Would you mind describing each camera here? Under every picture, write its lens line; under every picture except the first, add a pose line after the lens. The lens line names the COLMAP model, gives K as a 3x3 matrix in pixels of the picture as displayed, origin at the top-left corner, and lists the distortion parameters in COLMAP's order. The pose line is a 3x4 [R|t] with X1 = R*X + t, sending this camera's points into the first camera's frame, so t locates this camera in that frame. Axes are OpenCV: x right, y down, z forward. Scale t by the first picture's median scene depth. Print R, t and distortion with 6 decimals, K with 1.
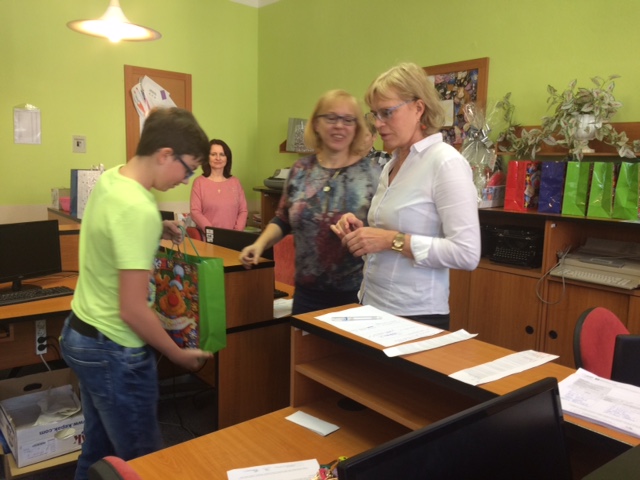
lens RADIAL K [[551.0, 0, 321.1], [0, 551.0, 240.5], [0, 0, 1]] dist [0.061751, -0.066505]
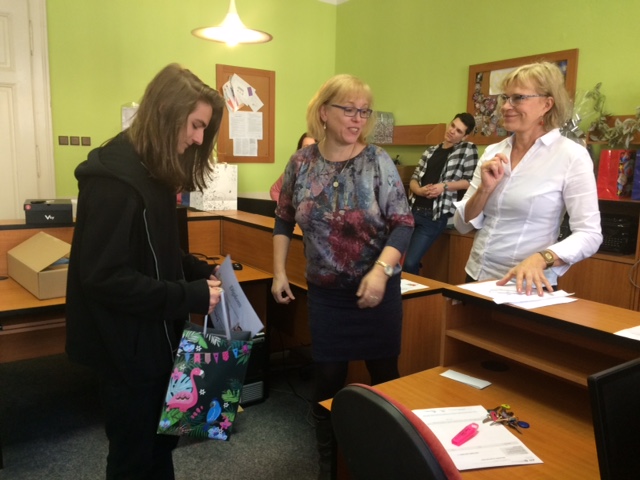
lens RADIAL K [[551.0, 0, 319.1], [0, 551.0, 238.2], [0, 0, 1]] dist [0.061751, -0.066505]
pose [[0.995896, 0.004076, -0.090411, -0.087548], [-0.002913, 0.999911, 0.012983, 0.007553], [0.090455, -0.012667, 0.995820, -0.074757]]
